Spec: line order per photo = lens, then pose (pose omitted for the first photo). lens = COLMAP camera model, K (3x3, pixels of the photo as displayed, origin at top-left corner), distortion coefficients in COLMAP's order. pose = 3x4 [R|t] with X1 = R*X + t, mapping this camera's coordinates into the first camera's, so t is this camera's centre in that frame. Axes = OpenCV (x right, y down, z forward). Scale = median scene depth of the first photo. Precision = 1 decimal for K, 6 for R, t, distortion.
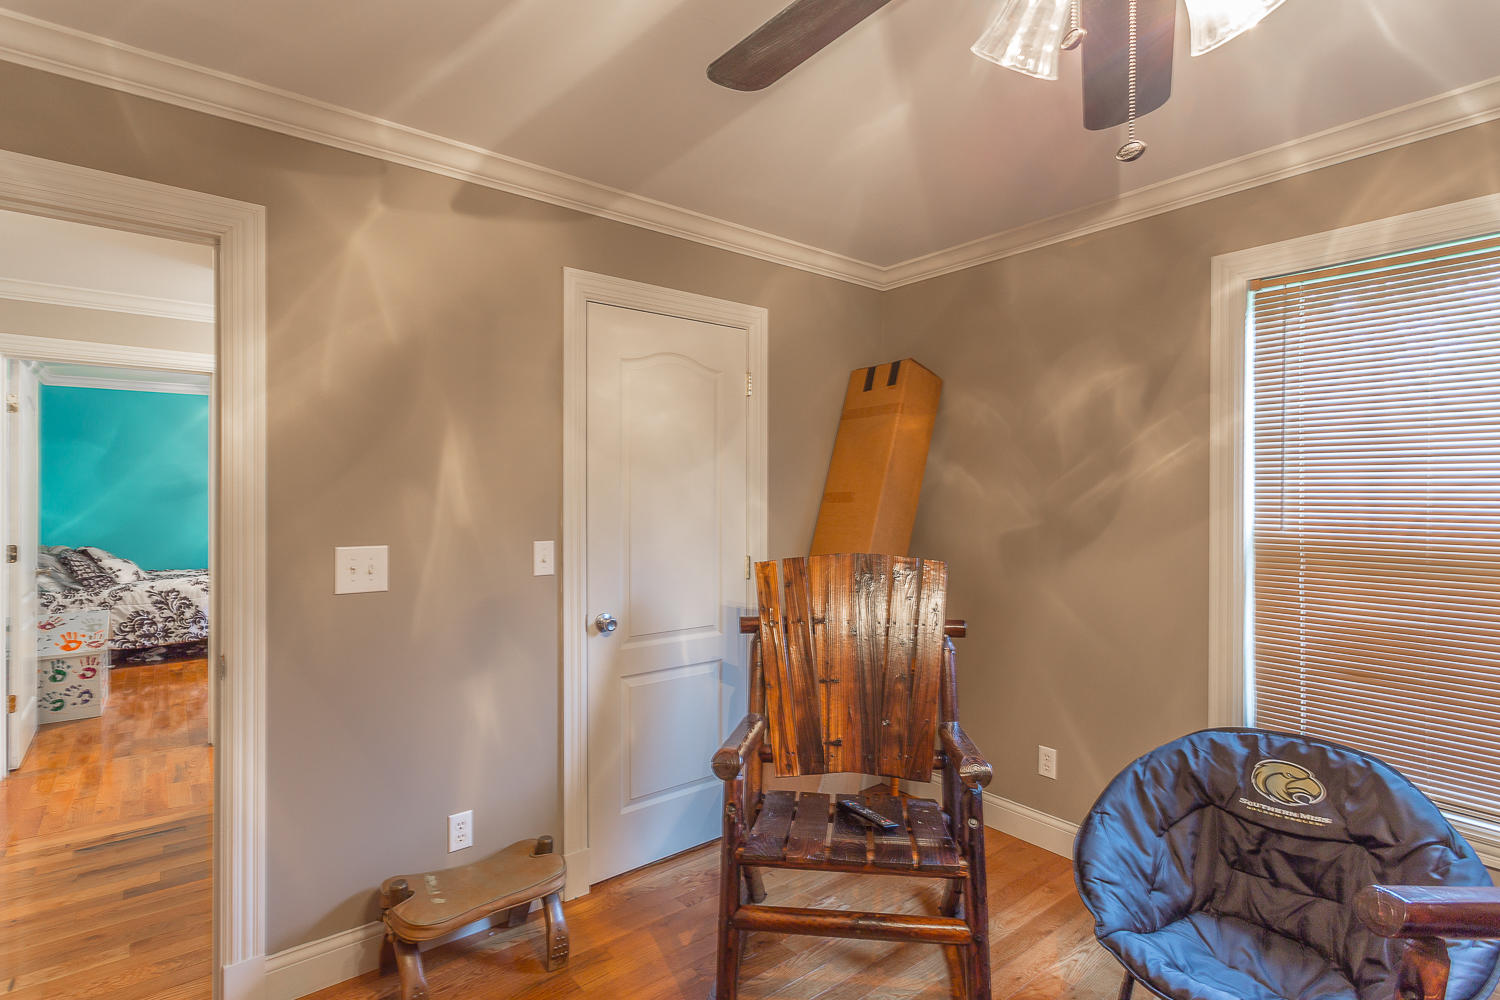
lens RADIAL K [[717.3, 0, 750.1], [0, 717.3, 495.3], [0, 0, 1]] dist [0.001144, 0.000936]
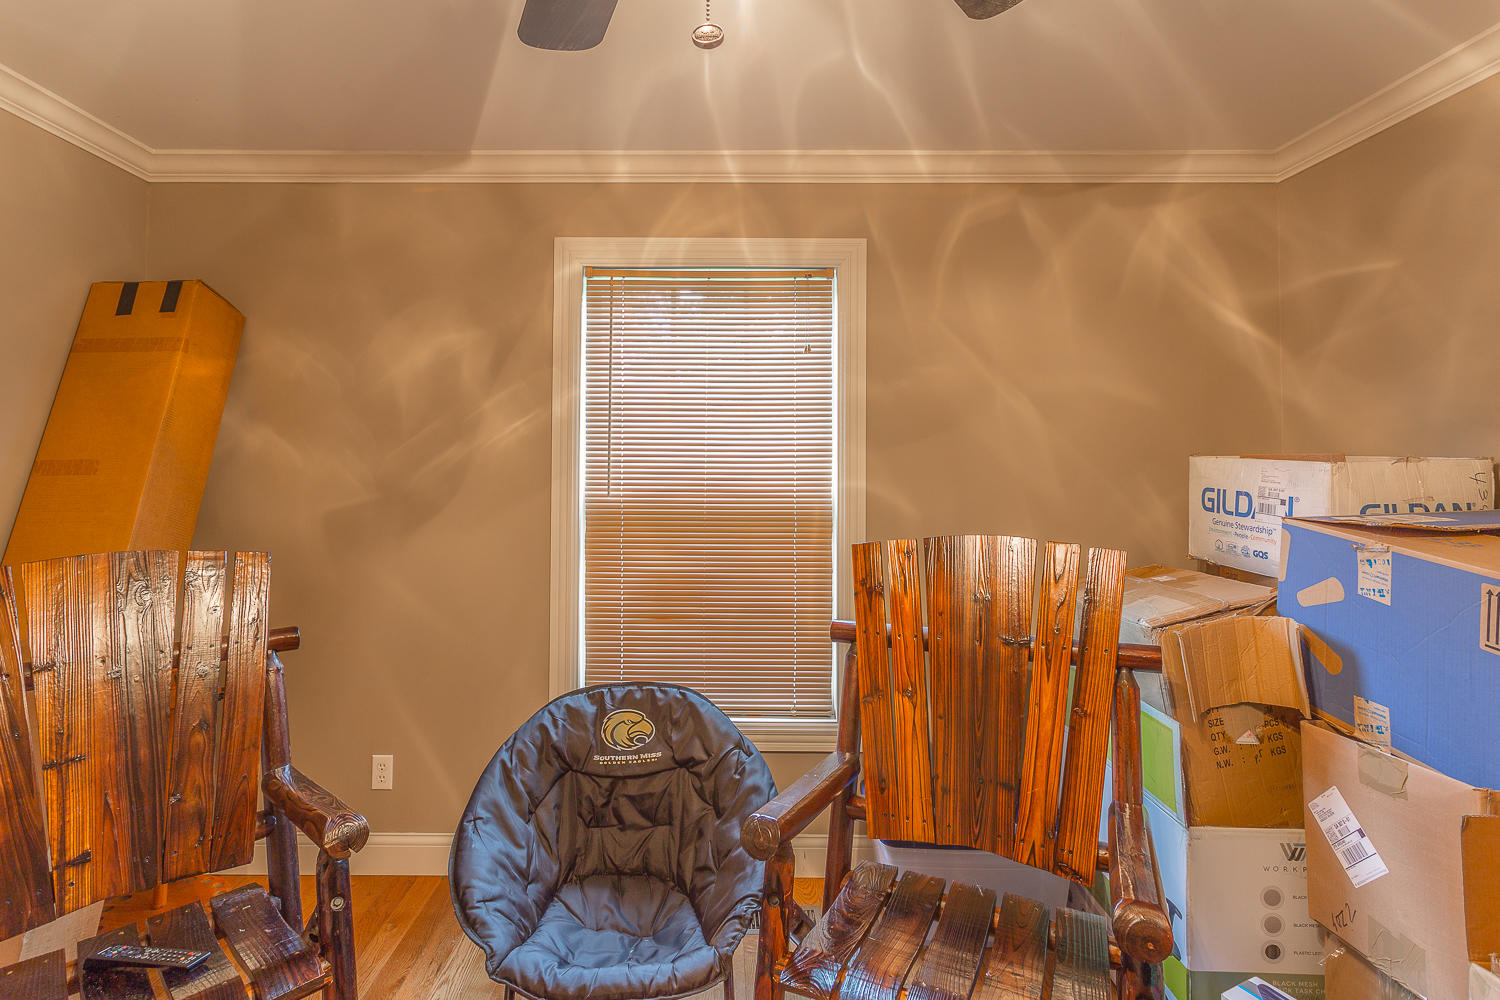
lens RADIAL K [[750.3, 0, 747.7], [0, 750.3, 450.0], [0, 0, 1]] dist [0.000887, 0.001575]
pose [[0.635538, 0.017483, 0.771871, -0.021367], [-0.001858, 0.999775, -0.021115, 0.000807], [-0.772067, 0.011985, 0.635428, 0.124730]]
